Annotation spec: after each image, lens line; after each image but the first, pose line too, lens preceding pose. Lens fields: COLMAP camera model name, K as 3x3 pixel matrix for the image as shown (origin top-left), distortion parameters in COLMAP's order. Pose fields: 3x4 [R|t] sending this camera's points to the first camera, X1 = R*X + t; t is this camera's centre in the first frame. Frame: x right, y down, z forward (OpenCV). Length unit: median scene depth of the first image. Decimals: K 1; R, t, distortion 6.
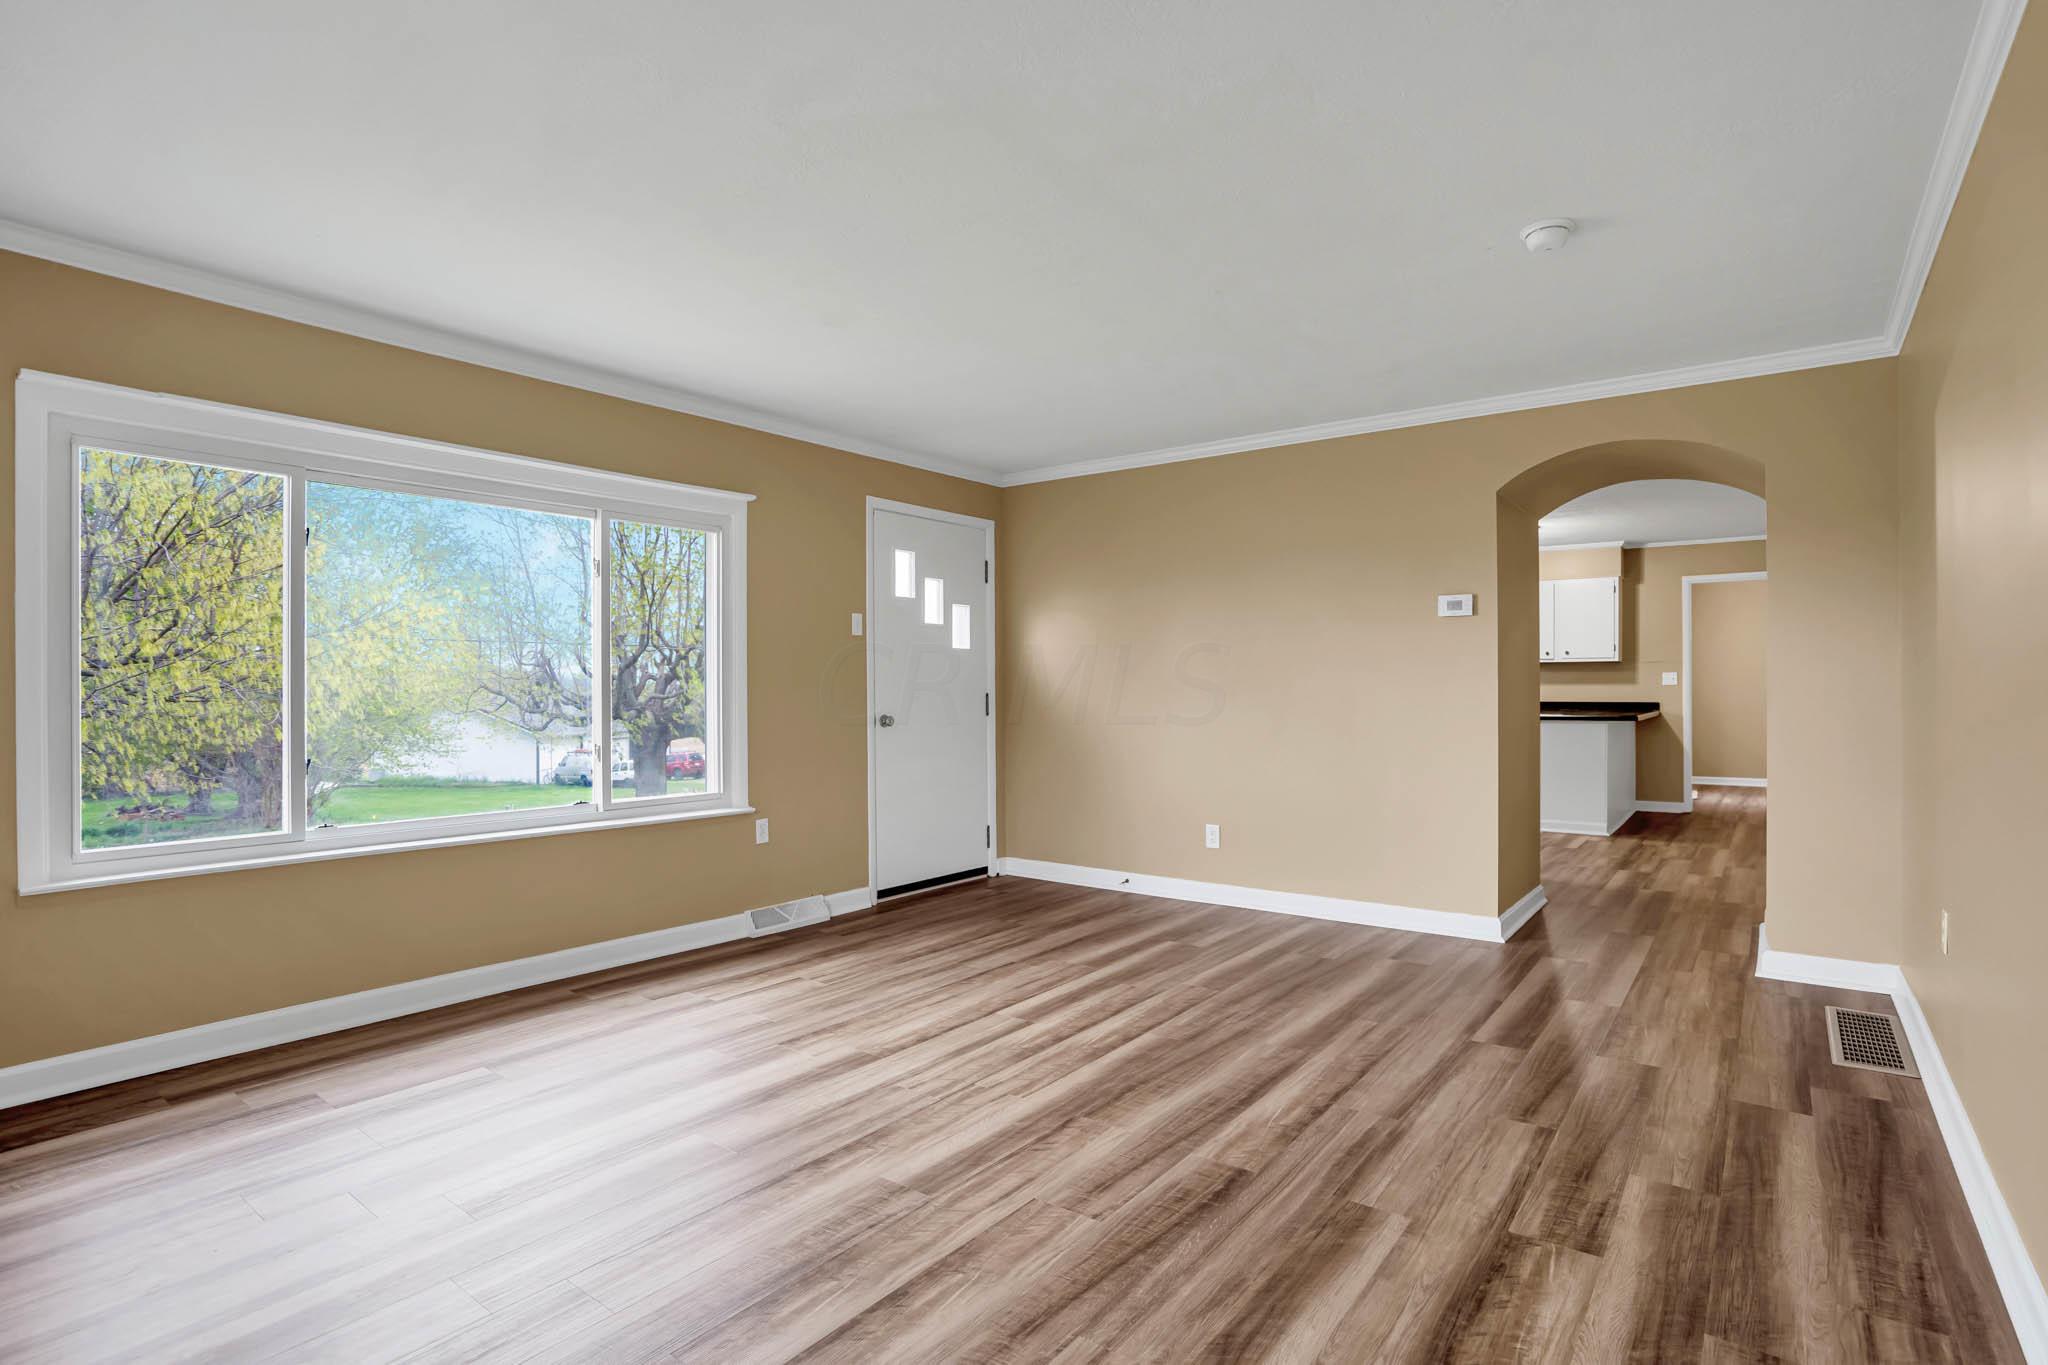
lens RADIAL K [[1019.2, 0, 1024.0], [0, 1019.2, 682.5], [0, 0, 1]] dist [-0.064750, 0.000062]
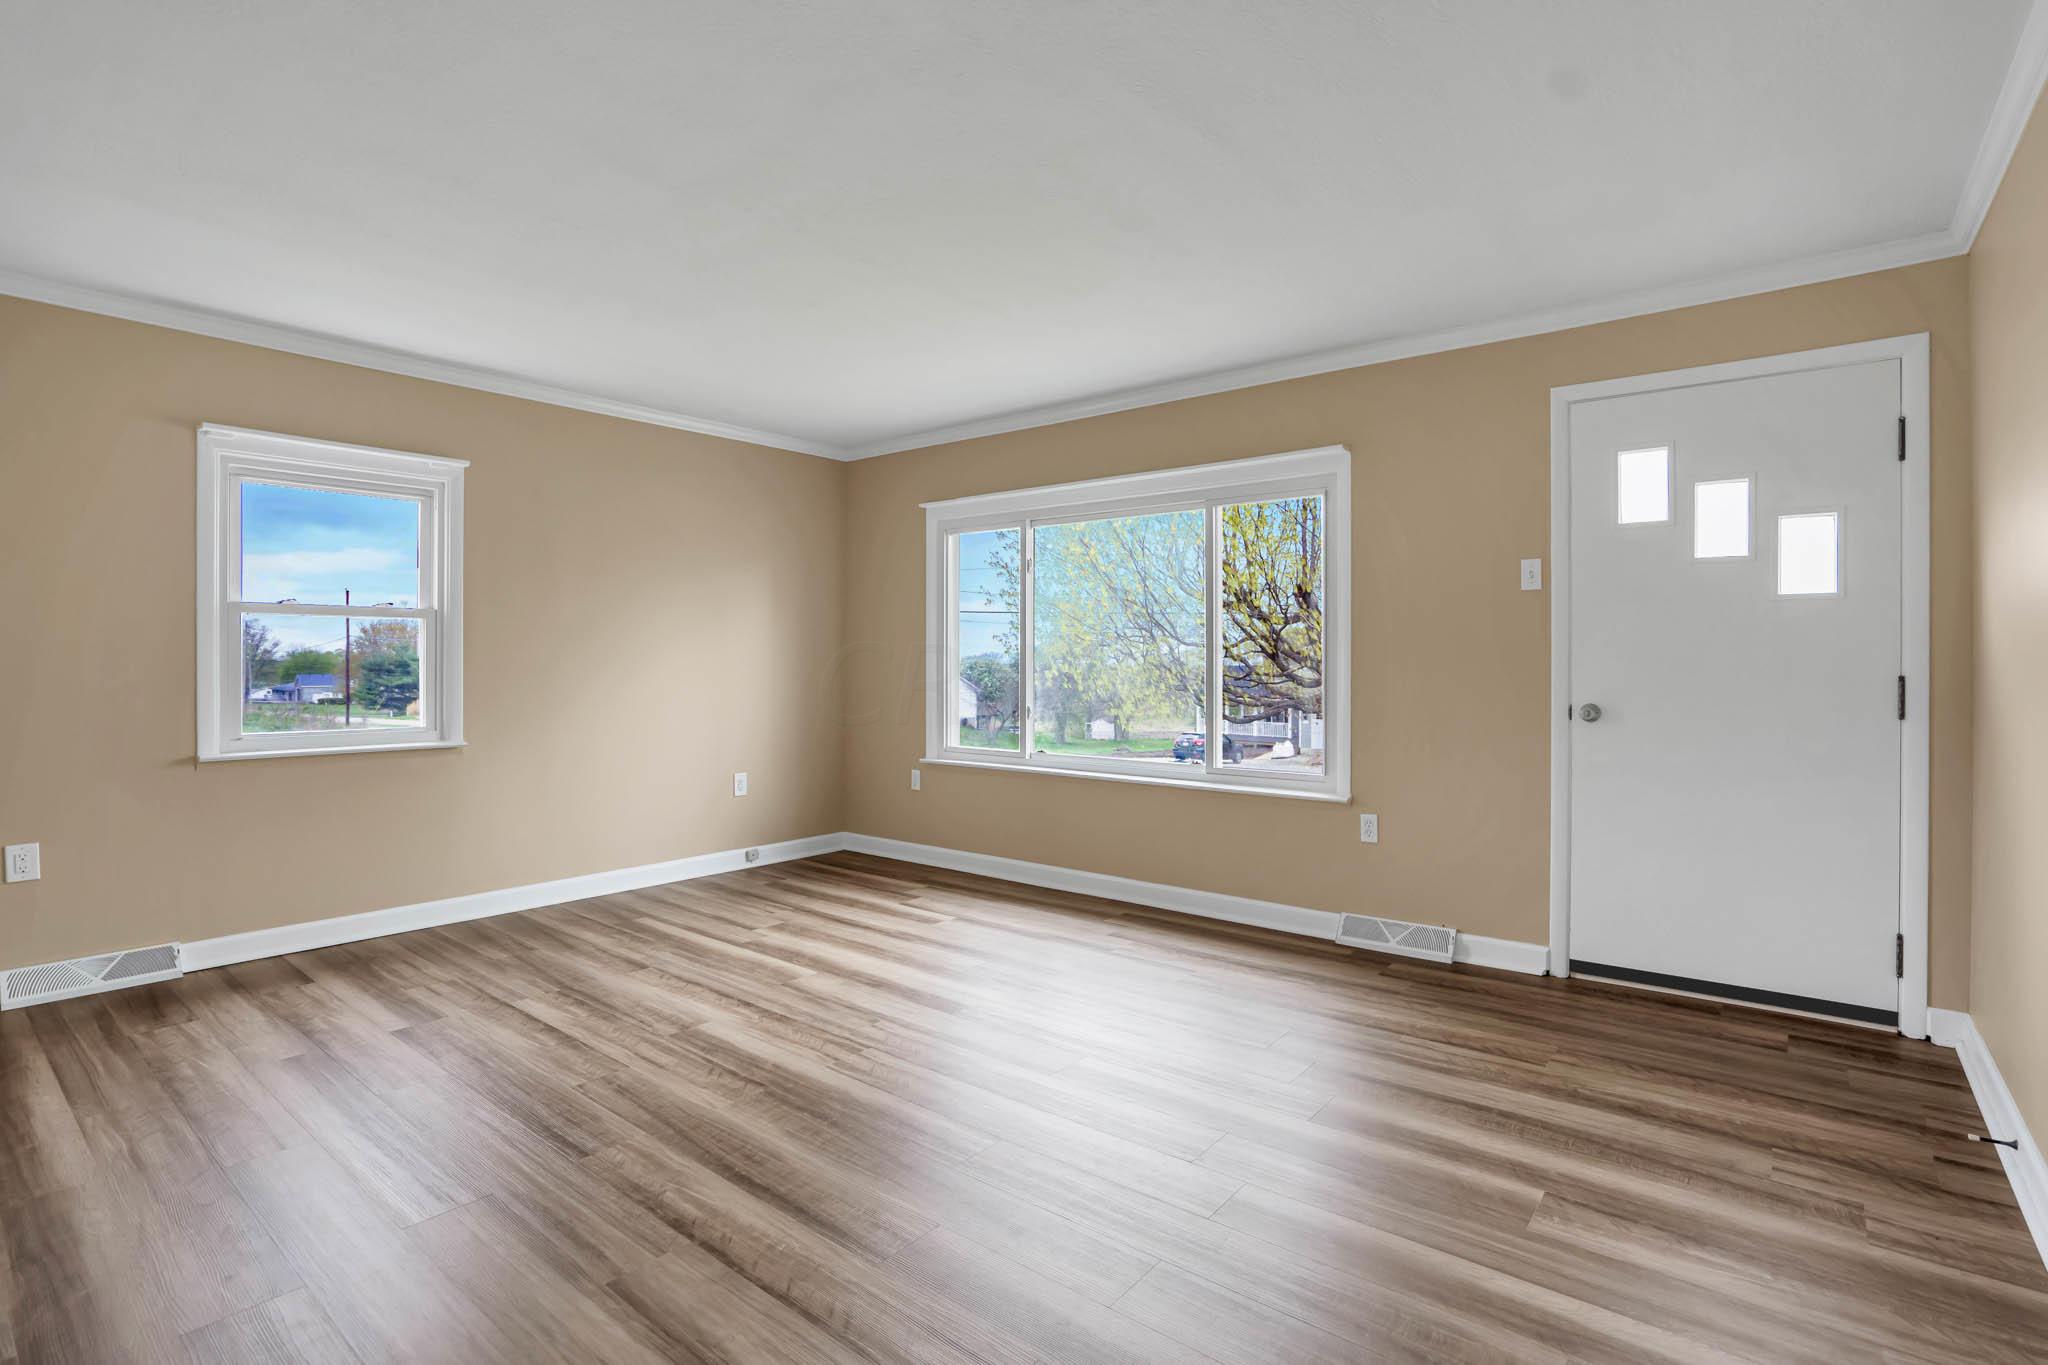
lens RADIAL K [[967.5, 0, 1026.7], [0, 967.5, 670.0], [0, 0, 1]] dist [-0.052117, -0.000049]
pose [[-0.029512, 0.012511, -0.999486, 0.667677], [0.004809, 0.999912, 0.012374, -0.000011], [0.999553, -0.004442, -0.029569, 0.862676]]
